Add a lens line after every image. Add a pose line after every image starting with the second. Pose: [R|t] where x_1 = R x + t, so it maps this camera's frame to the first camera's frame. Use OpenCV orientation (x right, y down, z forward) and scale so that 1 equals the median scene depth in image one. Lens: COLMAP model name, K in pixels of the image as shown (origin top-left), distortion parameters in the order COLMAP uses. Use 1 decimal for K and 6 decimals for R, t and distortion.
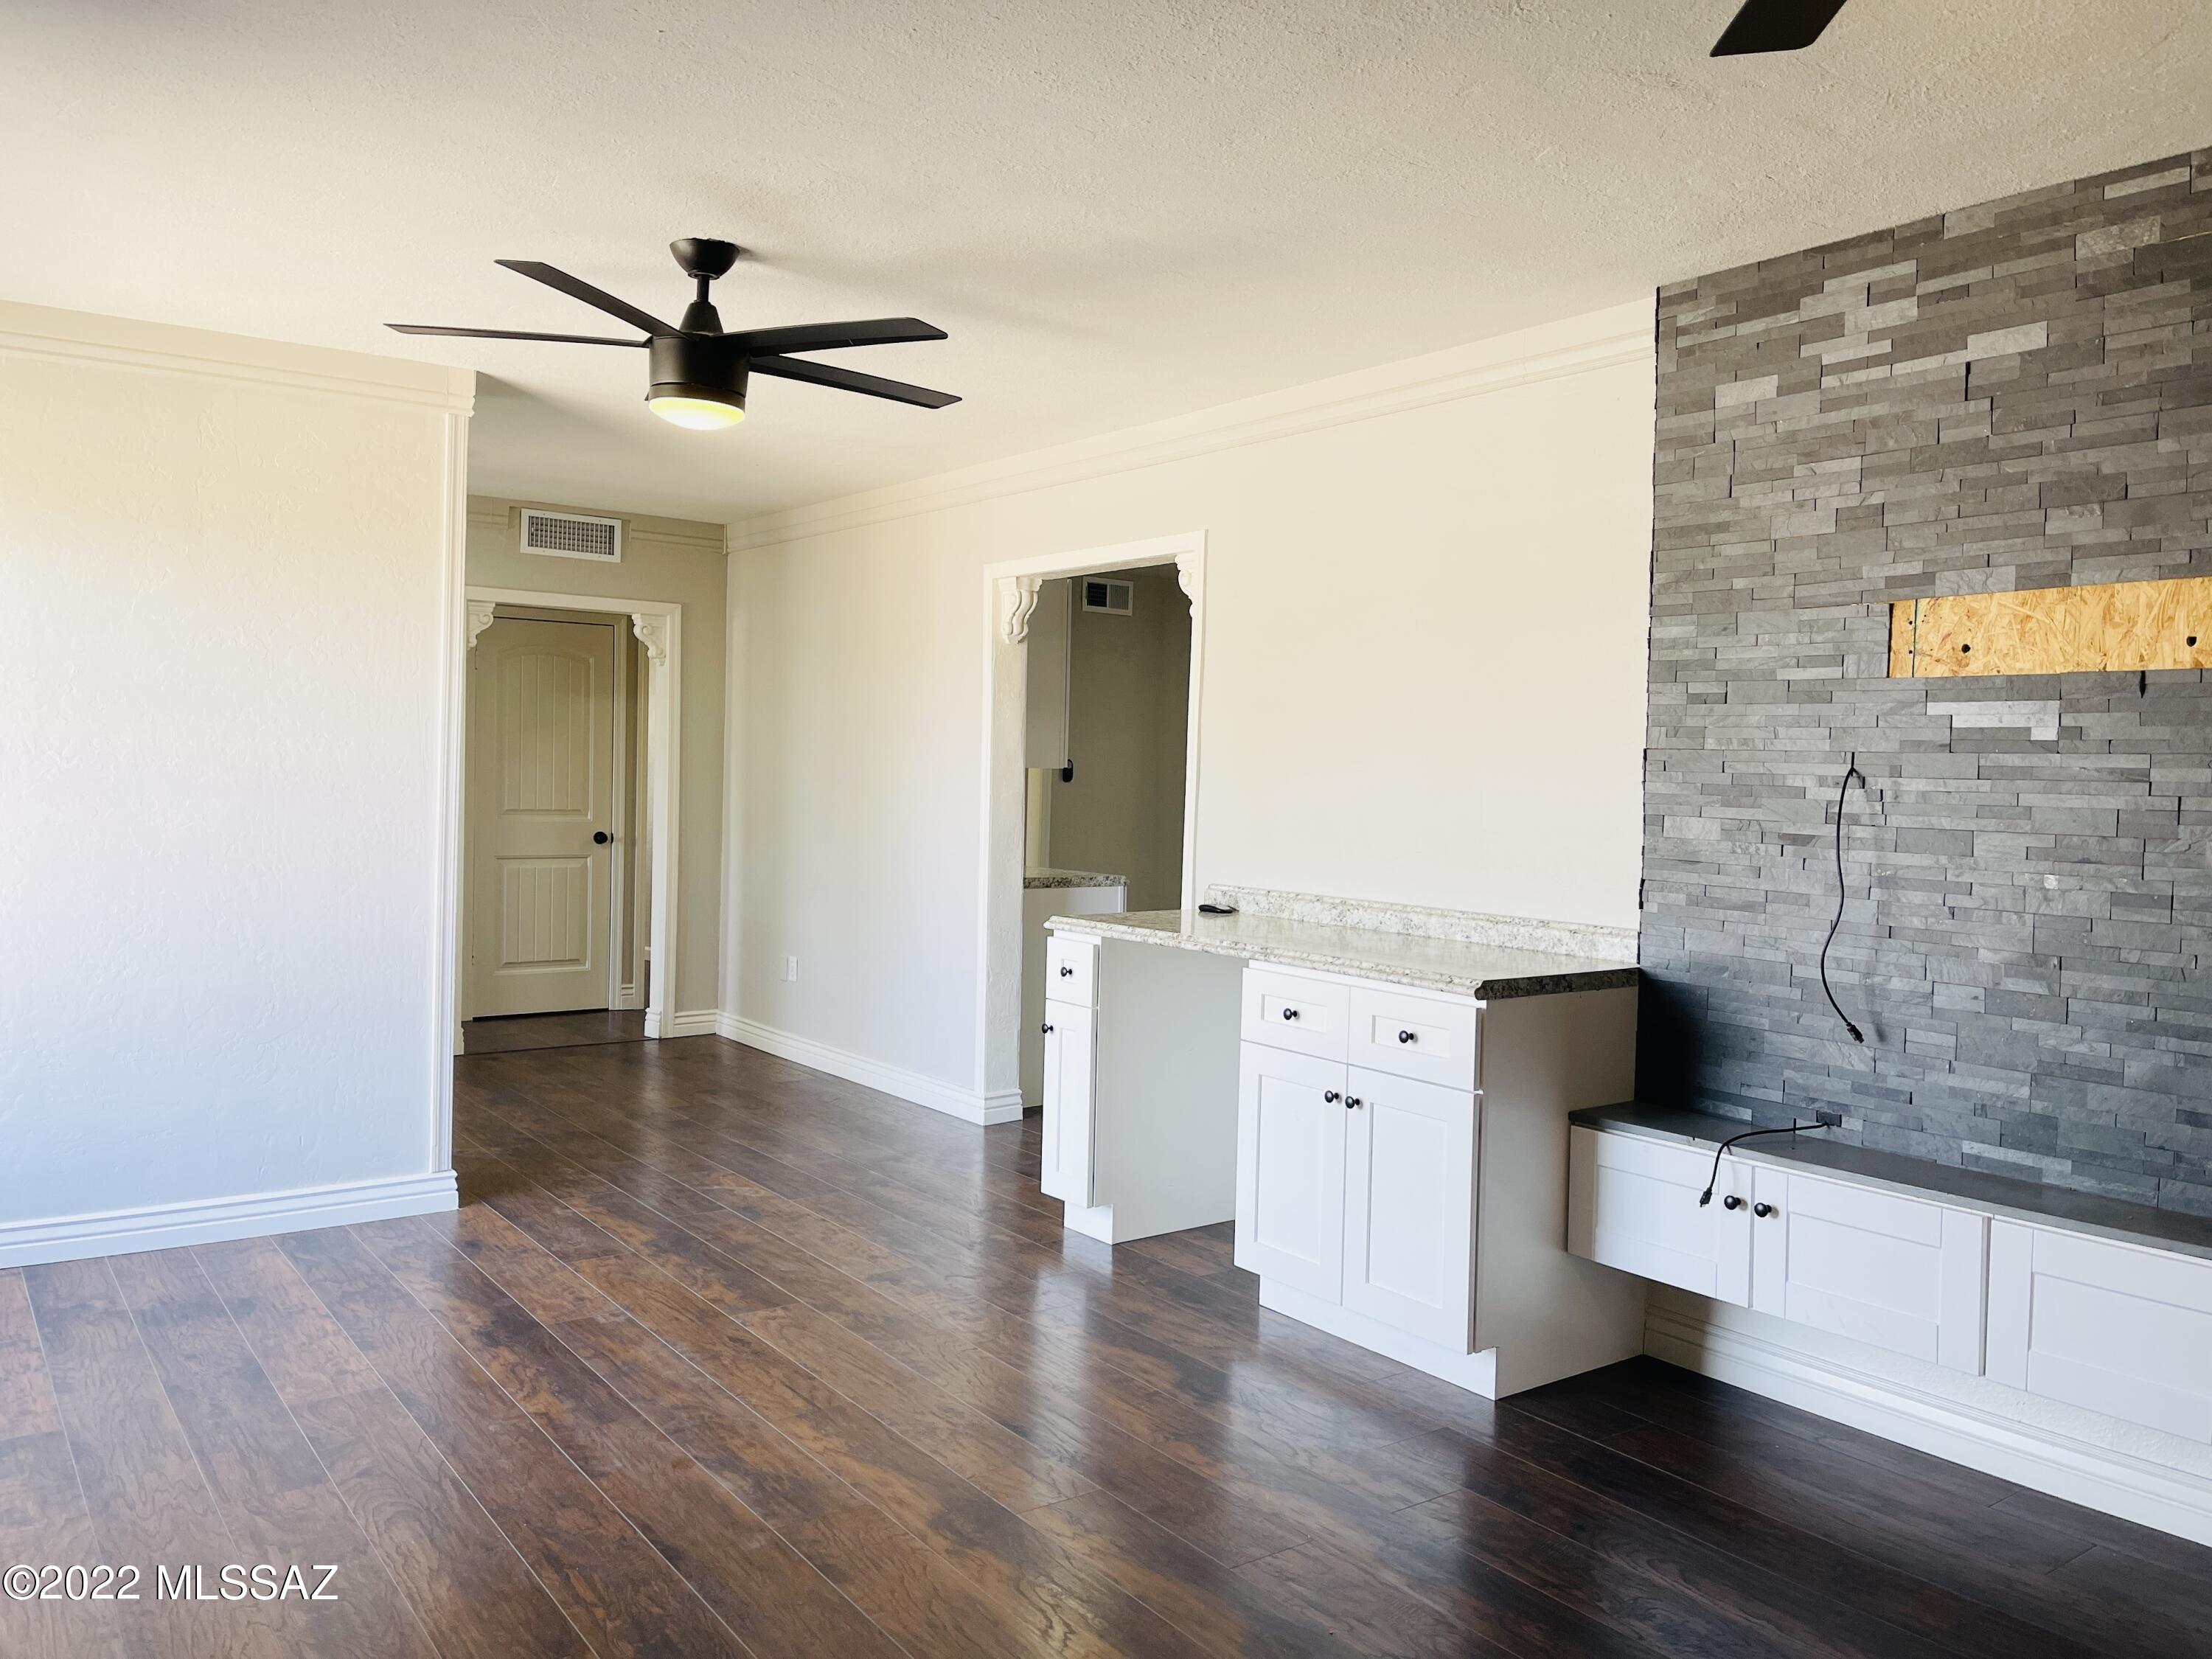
lens RADIAL K [[1689.5, 0, 1106.0], [0, 1689.5, 829.5], [0, 0, 1]] dist [0.098531, -0.133460]
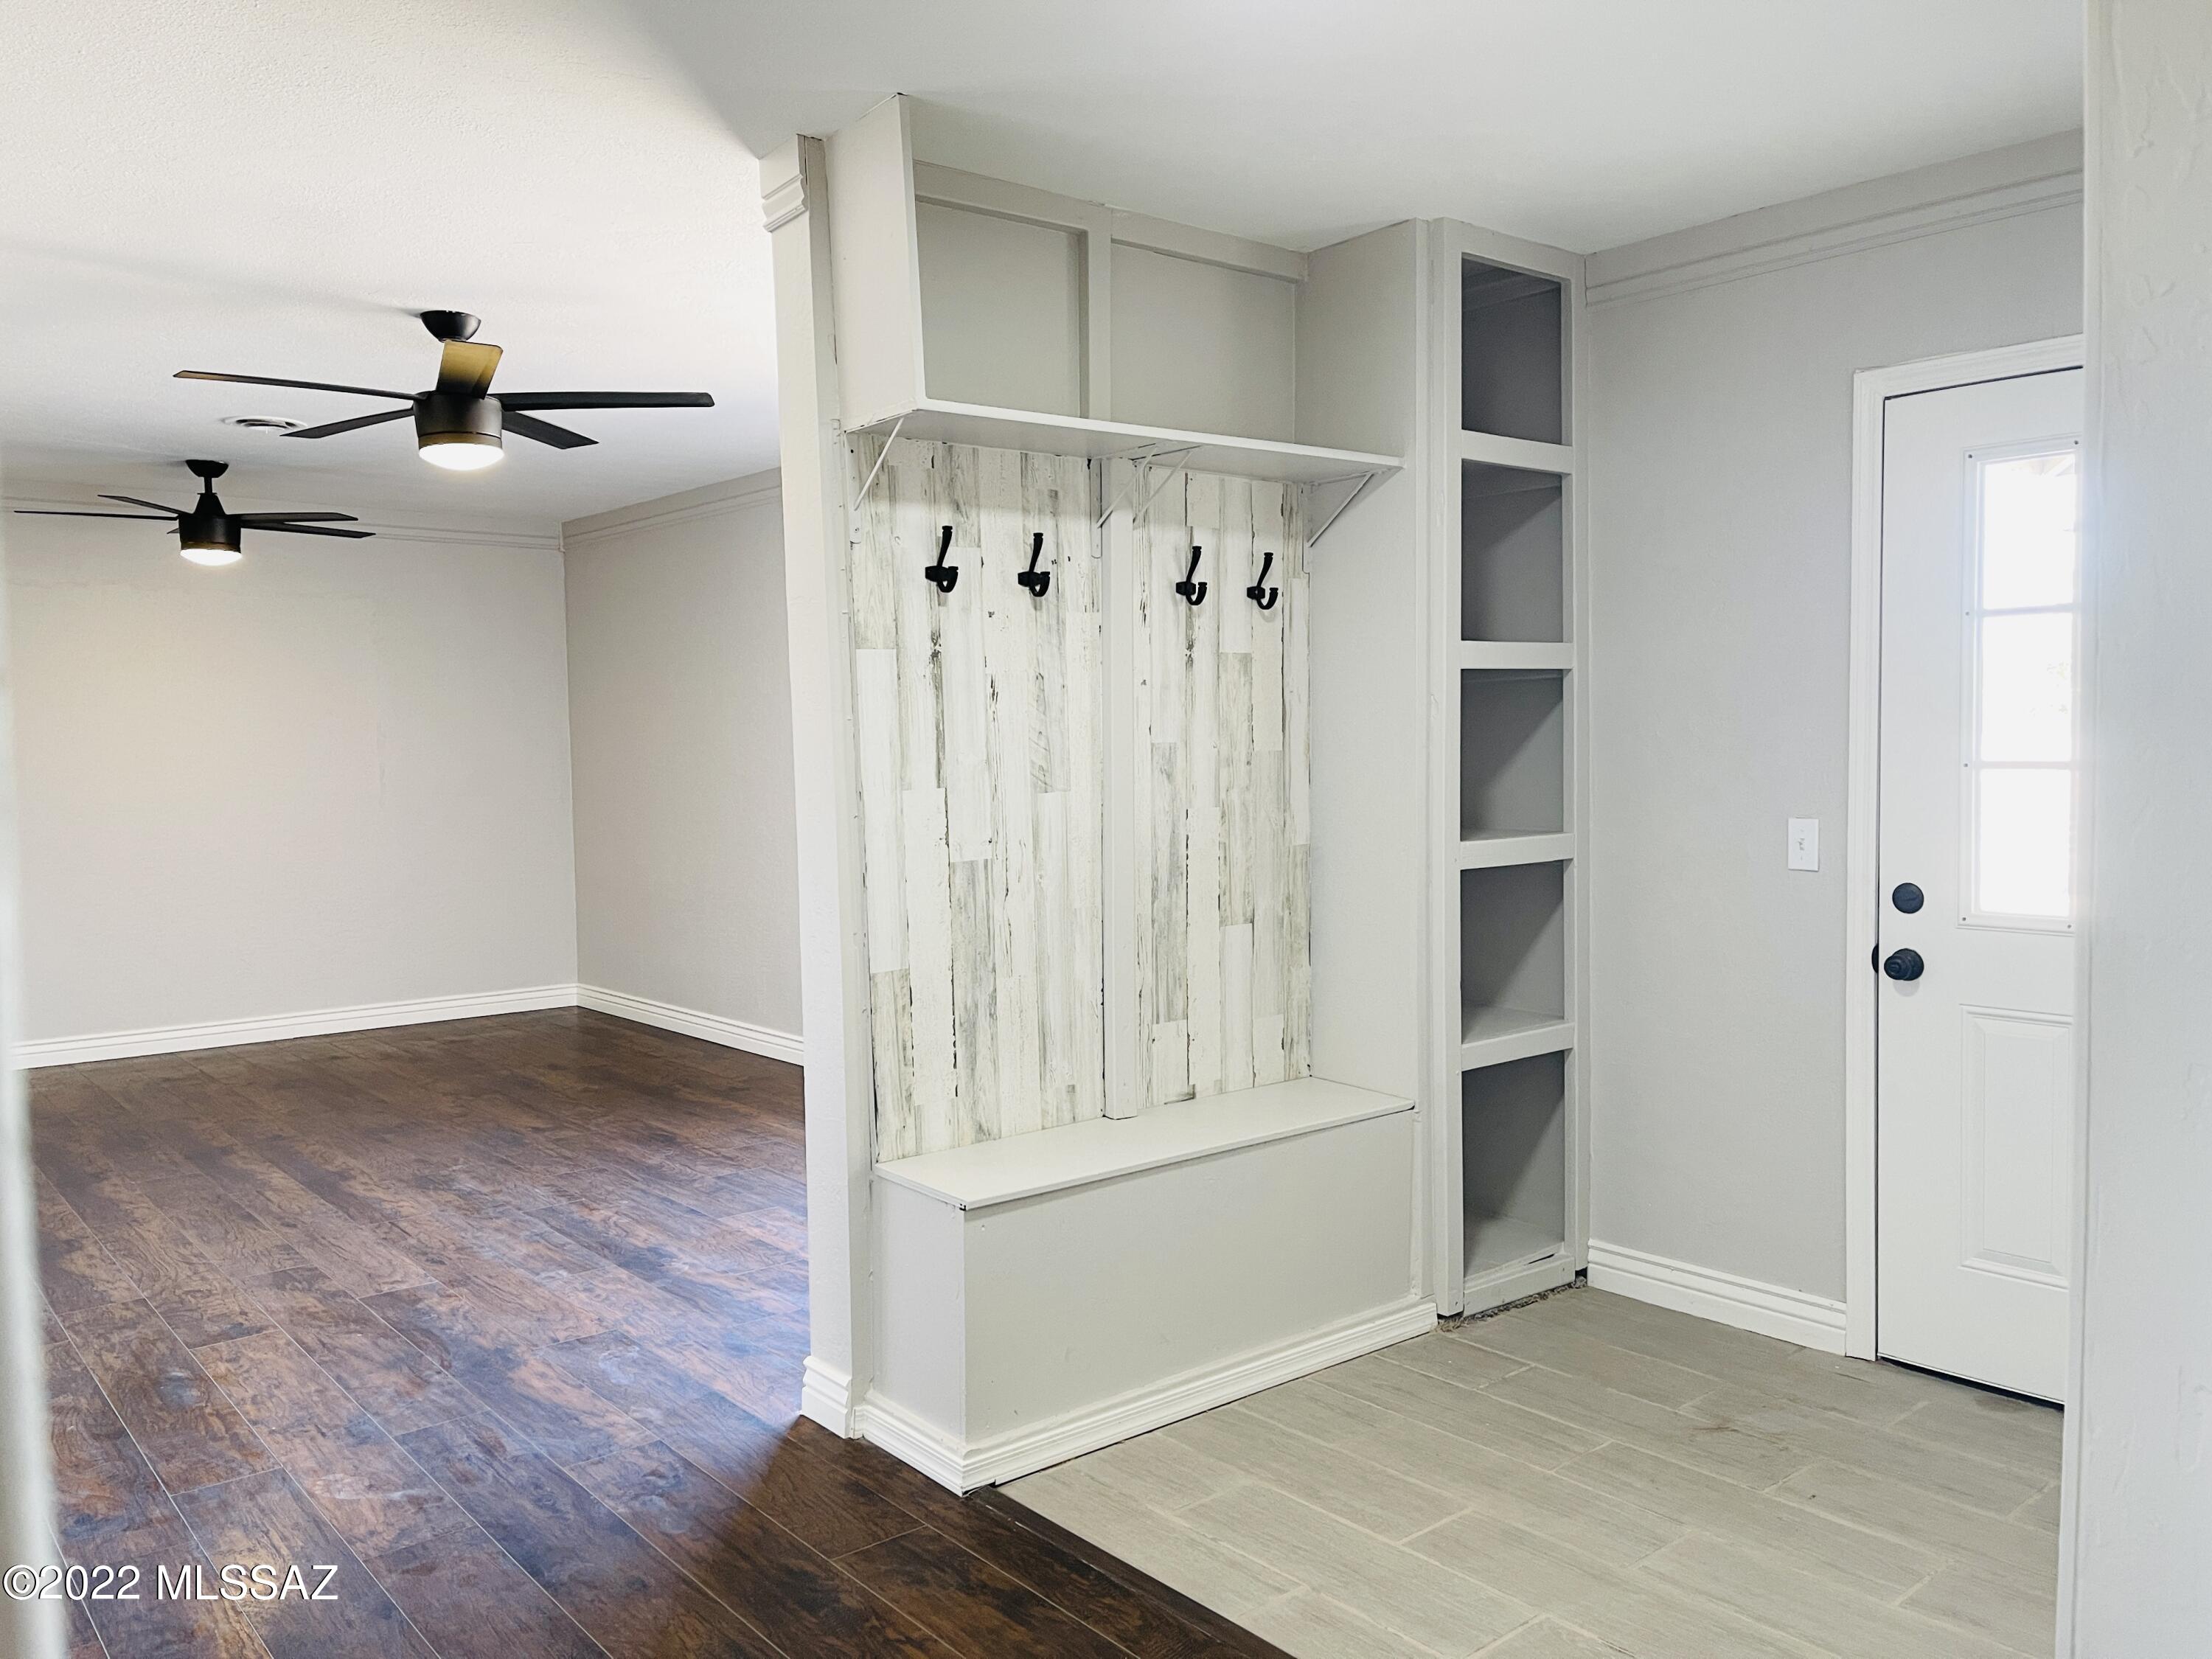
lens RADIAL K [[1689.5, 0, 1106.0], [0, 1689.5, 829.5], [0, 0, 1]] dist [0.098531, -0.133460]
pose [[-0.997517, -0.009116, -0.069837, -0.567825], [-0.014787, 0.996595, 0.081121, -0.083645], [0.068860, 0.081952, -0.994255, 2.106535]]
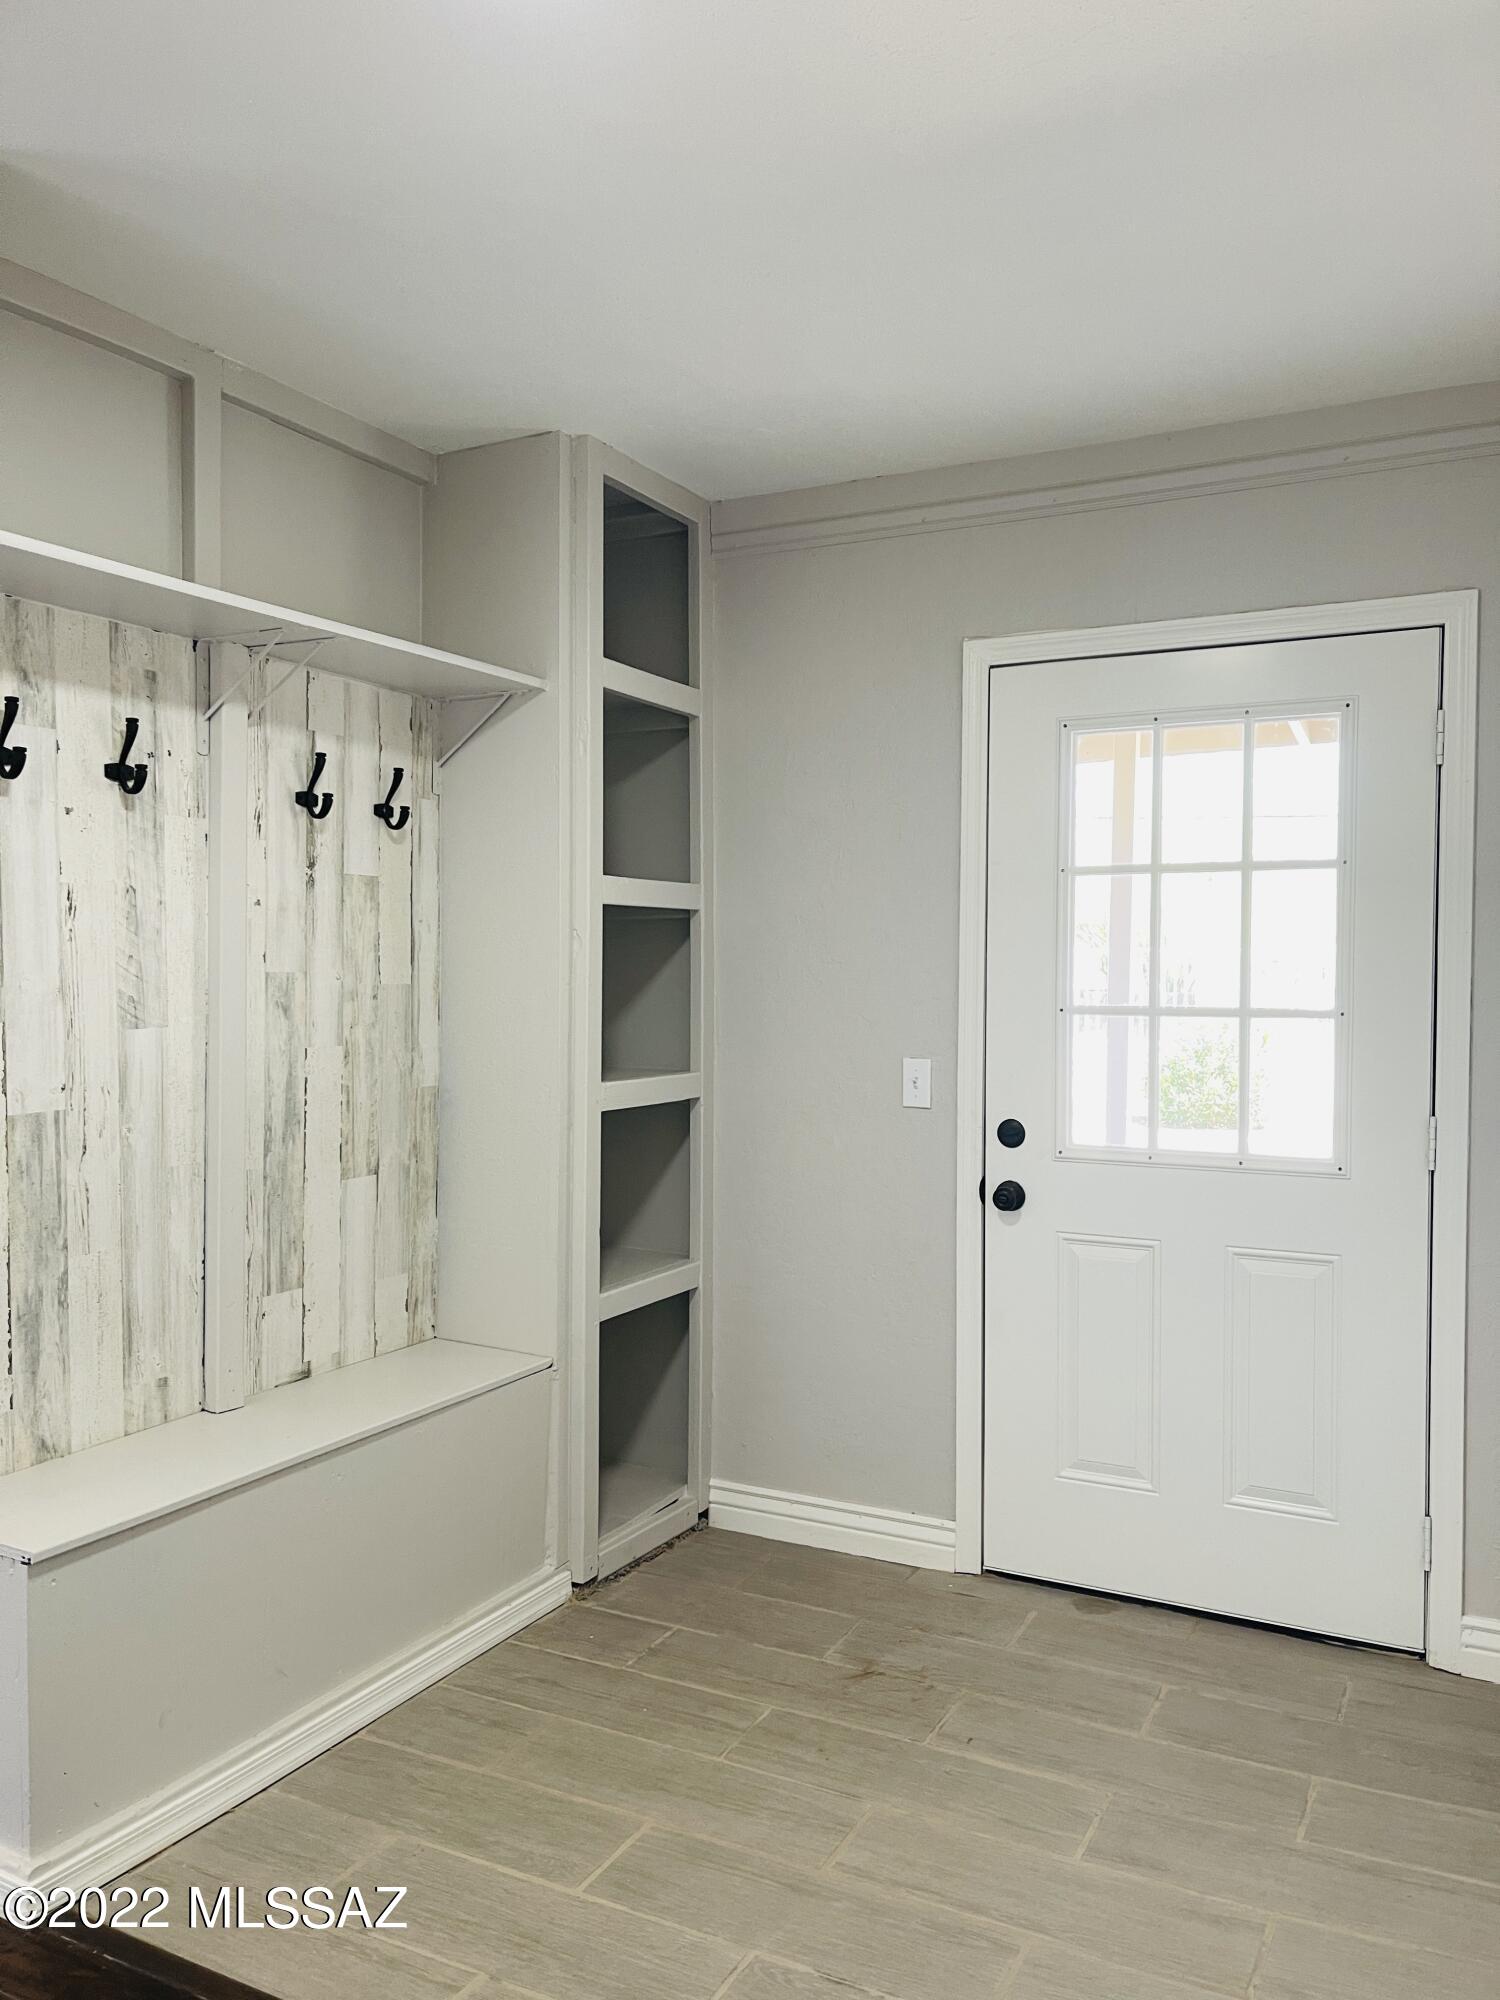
lens RADIAL K [[1503.8, 0, 754.9], [0, 1503.8, 1011.4], [0, 0, 1]] dist [0.060328, -0.048275]
pose [[-0.893485, -0.021933, -0.448558, -0.522954], [-0.043260, 0.998365, 0.037354, -0.068203], [0.447005, 0.052780, -0.892973, 1.809222]]
